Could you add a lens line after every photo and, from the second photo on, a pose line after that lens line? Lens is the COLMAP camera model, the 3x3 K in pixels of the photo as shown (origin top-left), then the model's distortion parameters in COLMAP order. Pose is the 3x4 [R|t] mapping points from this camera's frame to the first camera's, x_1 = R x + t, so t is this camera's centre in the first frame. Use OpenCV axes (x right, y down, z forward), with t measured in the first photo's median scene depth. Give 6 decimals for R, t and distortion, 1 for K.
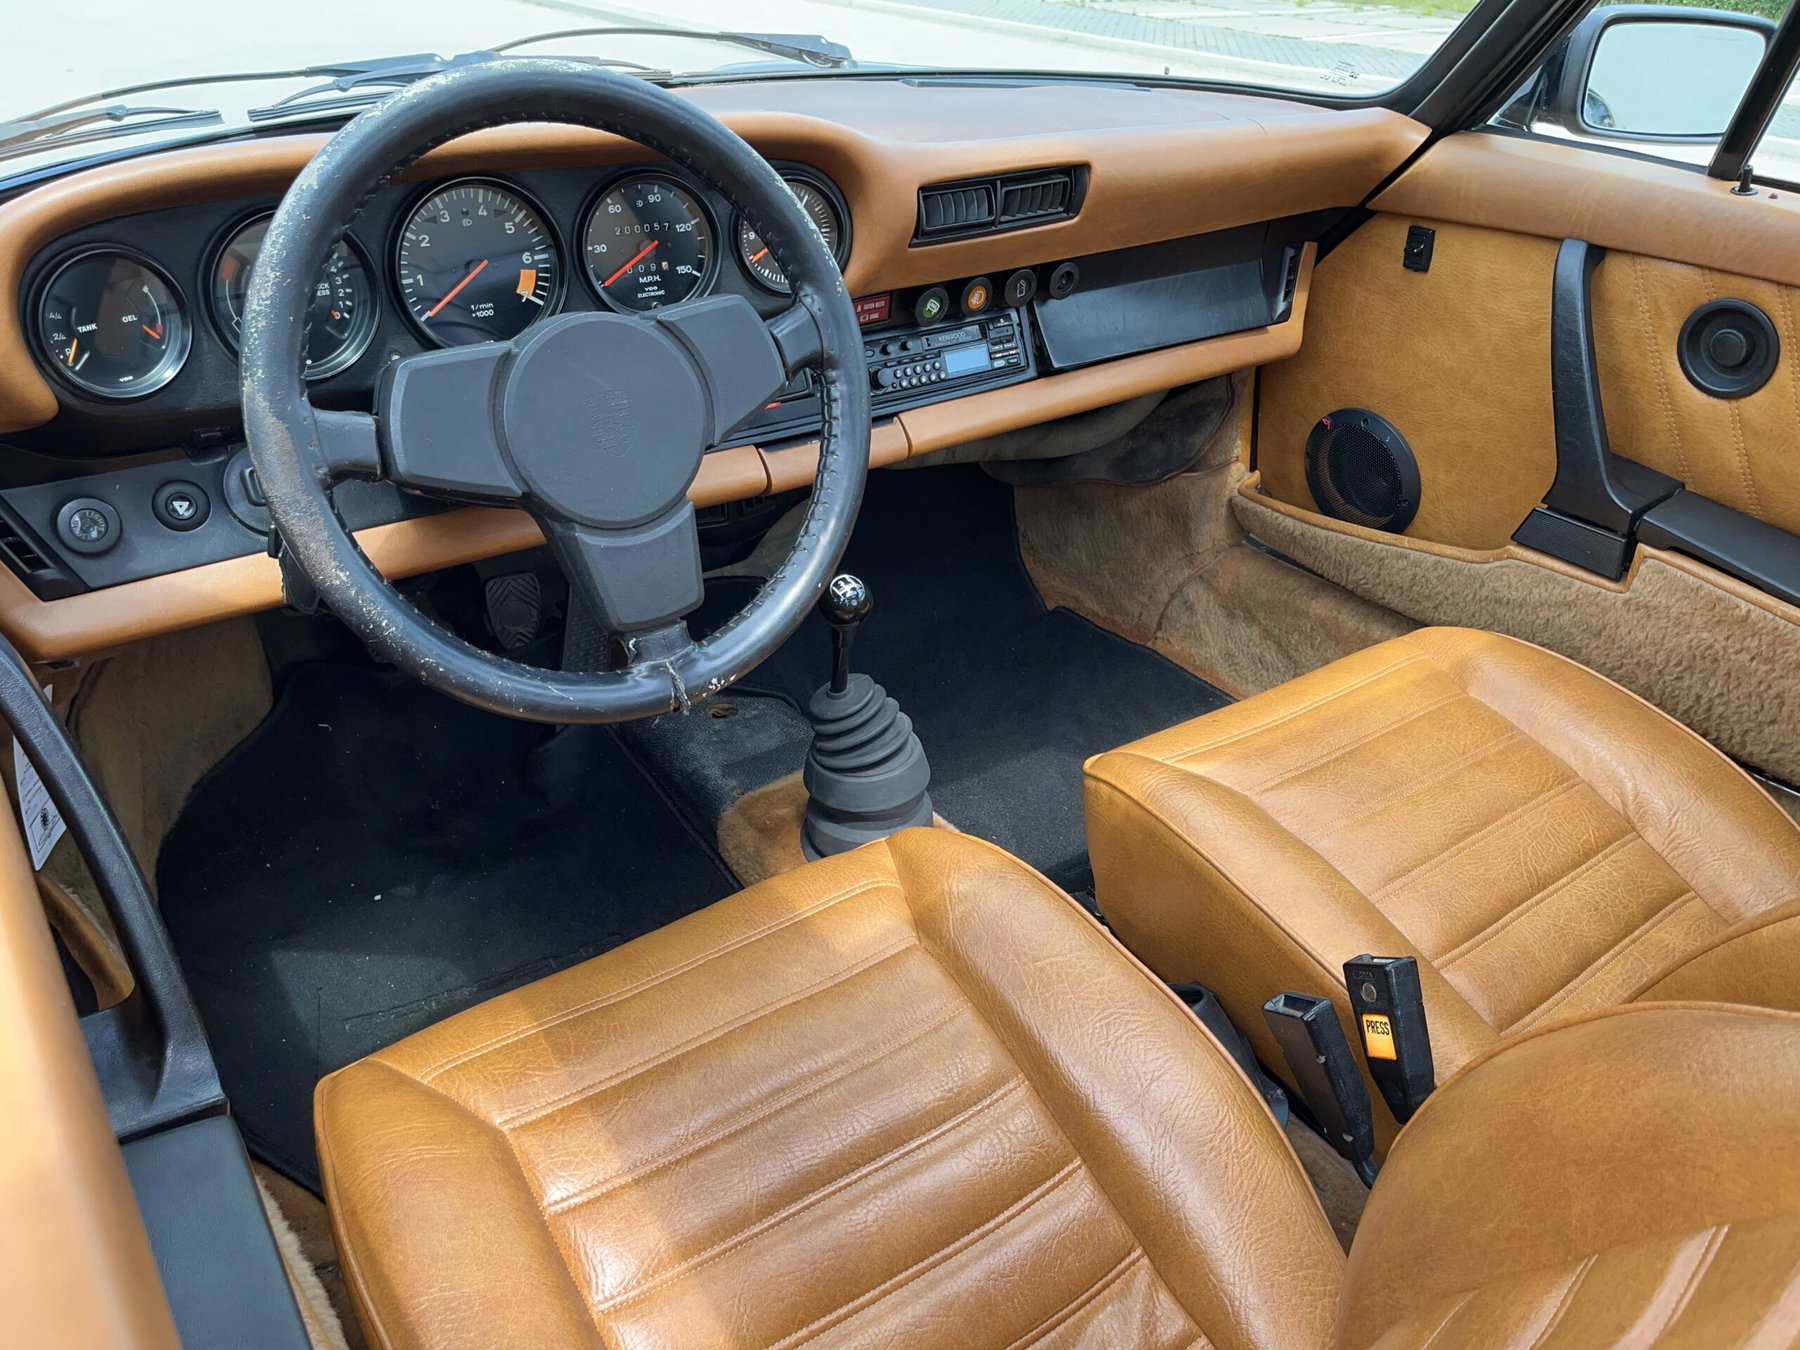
lens RADIAL K [[1378.6, 0, 896.9], [0, 1378.6, 664.3], [0, 0, 1]] dist [0.066300, -0.098611]
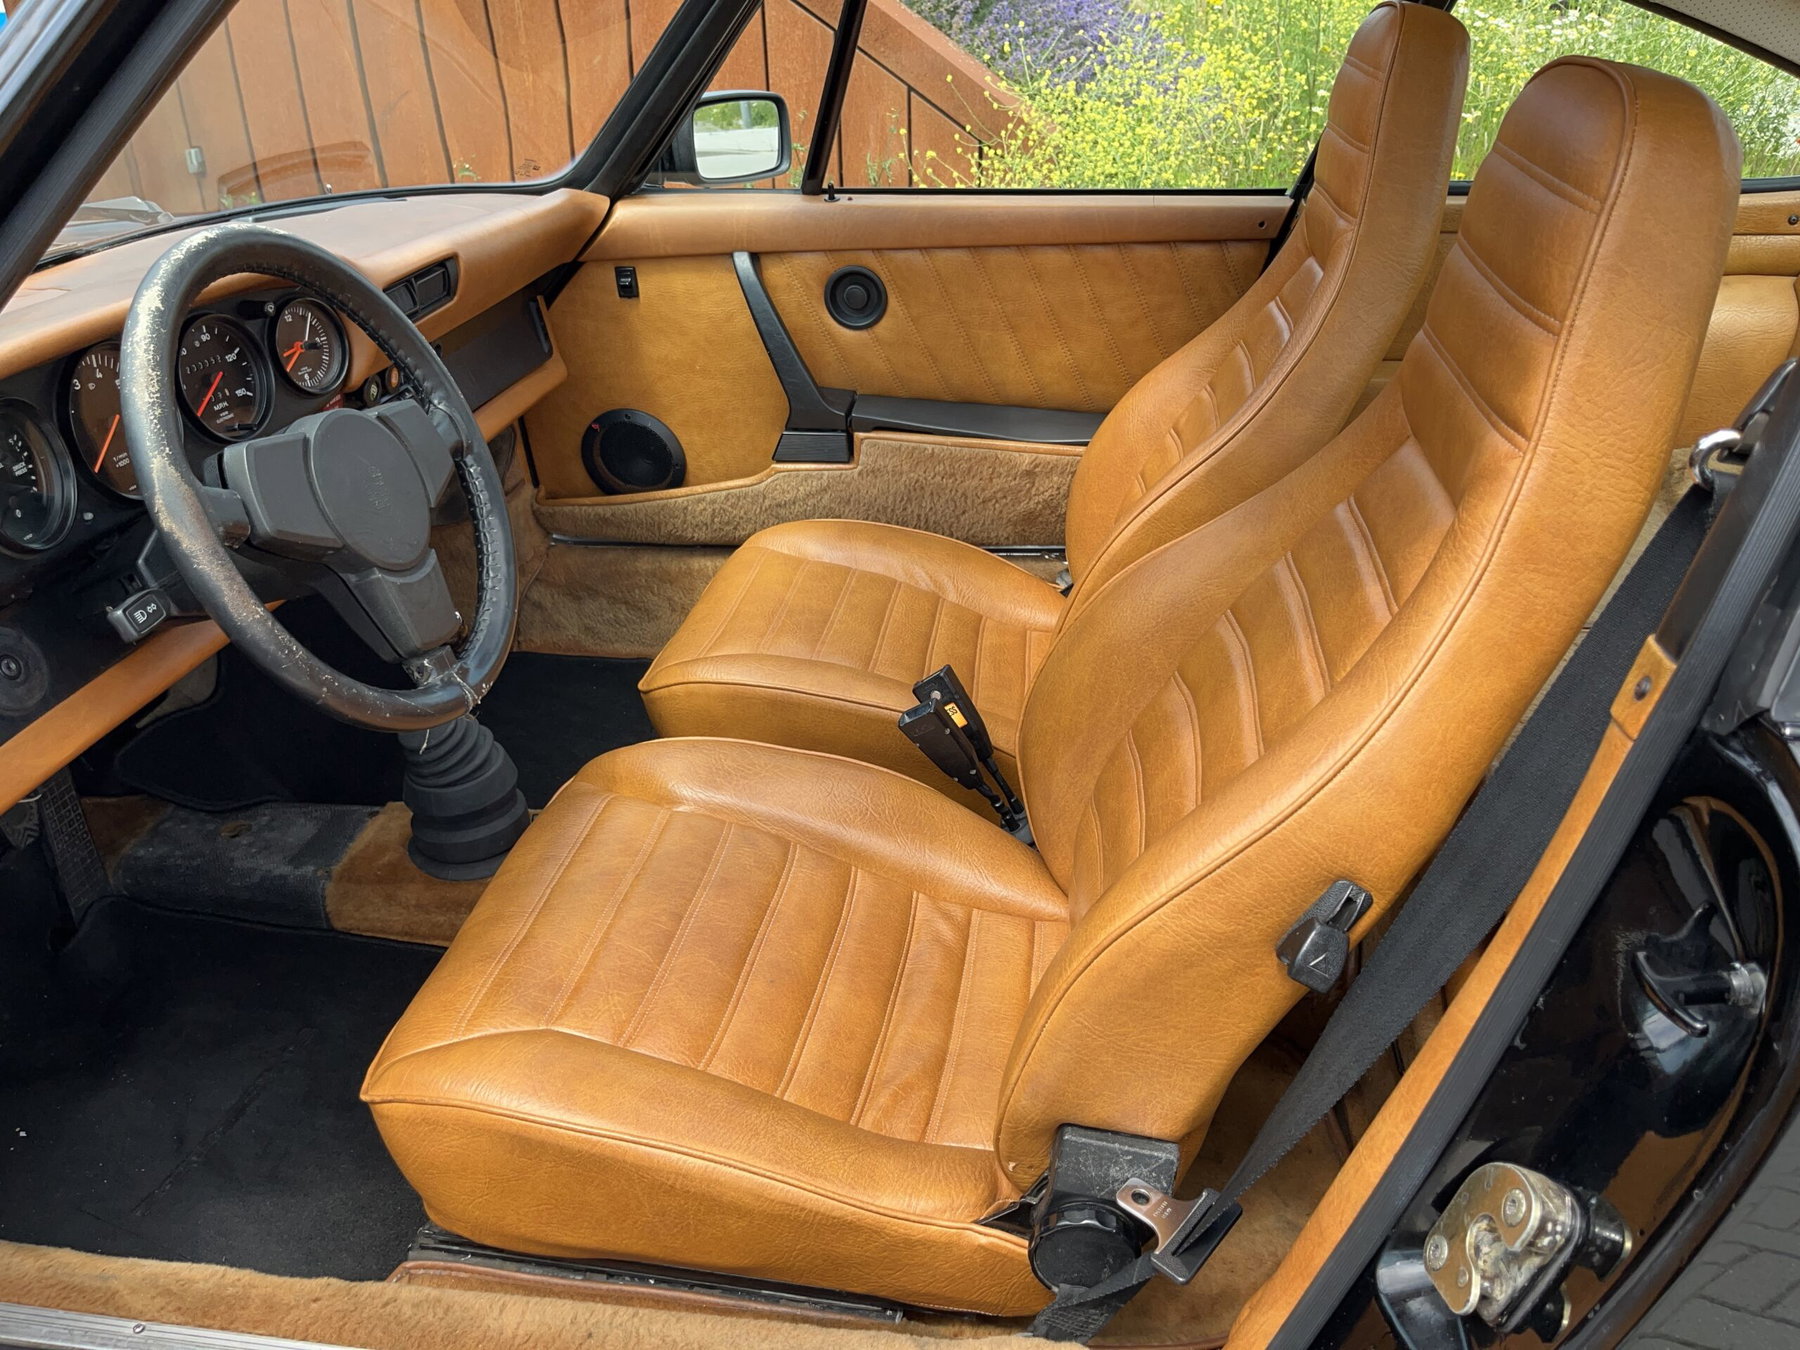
lens RADIAL K [[1368.7, 0, 900.0], [0, 1368.7, 675.0], [0, 0, 1]] dist [0.000734, 0.003462]
pose [[0.692105, -0.364967, 0.622728, -0.475836], [0.394465, 0.913764, 0.097125, 0.030516], [-0.604473, 0.178423, 0.776387, -0.147290]]
